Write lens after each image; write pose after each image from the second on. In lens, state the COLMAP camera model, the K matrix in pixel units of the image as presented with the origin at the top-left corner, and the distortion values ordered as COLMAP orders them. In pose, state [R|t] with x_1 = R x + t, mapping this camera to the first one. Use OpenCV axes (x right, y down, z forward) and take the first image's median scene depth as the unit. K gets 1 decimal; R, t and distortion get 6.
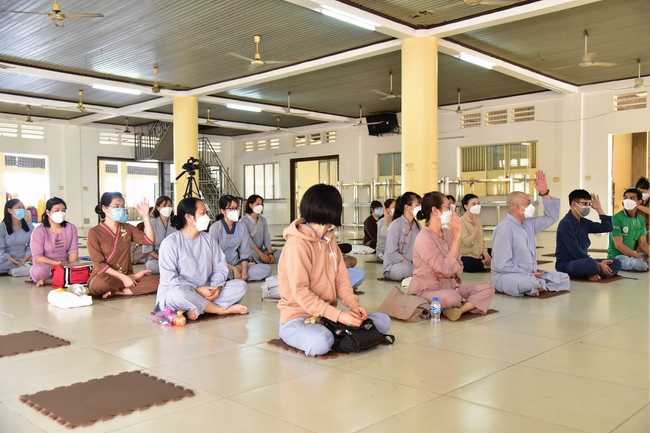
lens RADIAL K [[590.4, 0, 330.4], [0, 590.4, 218.4], [0, 0, 1]] dist [0.010195, 0.026543]
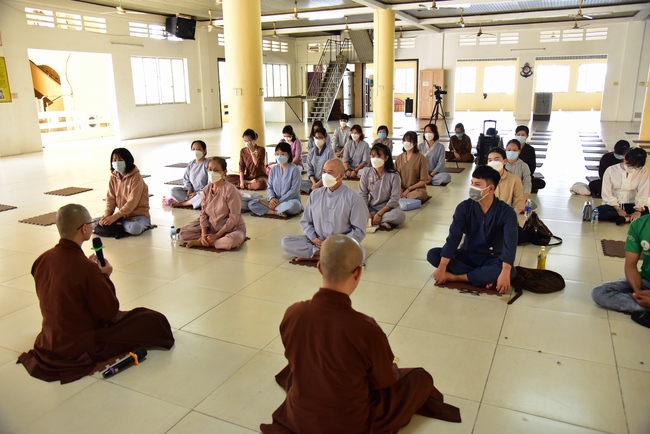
lens RADIAL K [[500.2, 0, 323.4], [0, 500.2, 220.8], [0, 0, 1]] dist [-0.065121, 0.073836]
pose [[0.319995, 0.248706, -0.914193, 0.338353], [-0.005926, 0.965436, 0.260573, -0.050521], [0.947401, -0.077964, 0.310409, 0.219843]]
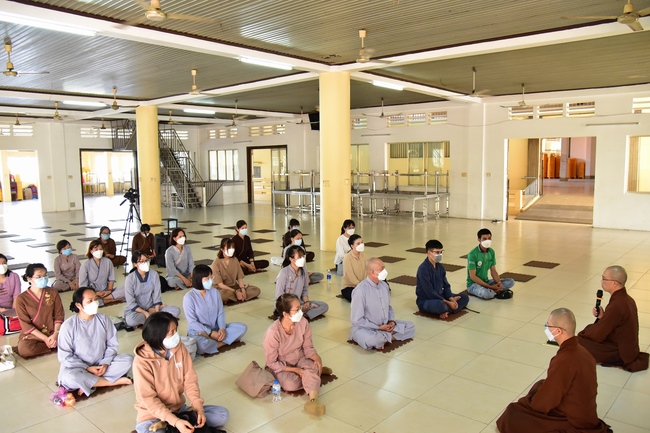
lens RADIAL K [[508.4, 0, 325.0], [0, 508.4, 216.5], [0, 0, 1]] dist [-0.105824, 0.070760]
pose [[0.998917, -0.009853, 0.045482, 0.053225], [0.005931, 0.996314, 0.085575, -0.067181], [-0.046158, -0.085212, 0.995293, -0.004707]]
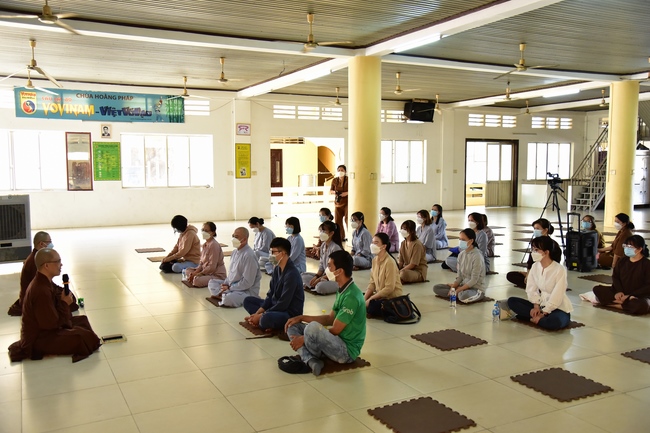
lens RADIAL K [[590.4, 0, 330.4], [0, 590.4, 218.4], [0, 0, 1]] dist [0.010195, 0.026543]
pose [[-0.314163, 0.090341, -0.945061, 0.472812], [-0.013103, 0.994955, 0.099467, -0.063337], [0.949279, 0.043631, -0.311394, 0.499550]]
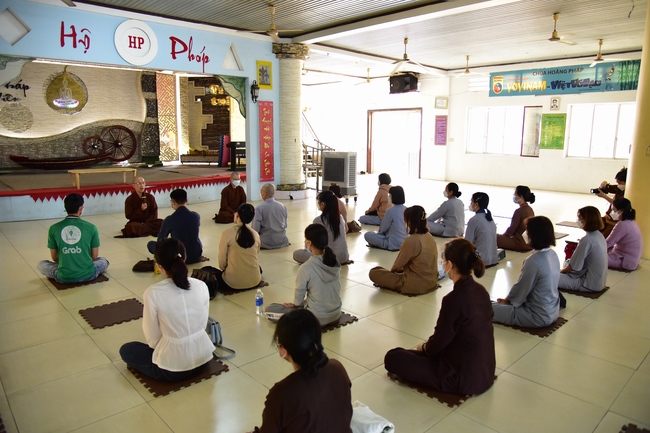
lens RADIAL K [[452.8, 0, 325.0], [0, 452.8, 216.5], [0, 0, 1]] dist [-0.094240, 0.052468]
pose [[-0.998387, -0.009774, 0.055931, 0.033023], [0.001246, 0.981066, 0.193669, -0.059653], [-0.056765, 0.193426, -0.979471, 0.674139]]
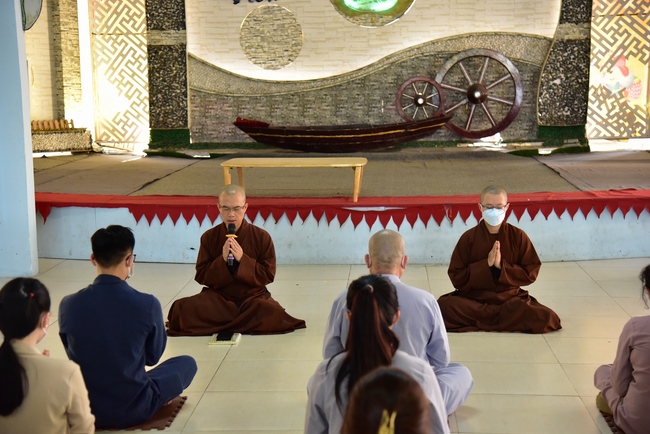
lens RADIAL K [[1125.8, 0, 325.0], [0, 1125.8, 217.0], [0, 0, 1]] dist [0.410839, 0.068560]
pose [[-0.657017, -0.083964, 0.749185, -0.094138], [0.028929, 0.990238, 0.136350, -0.061554], [-0.753320, 0.111258, -0.648175, 0.543746]]
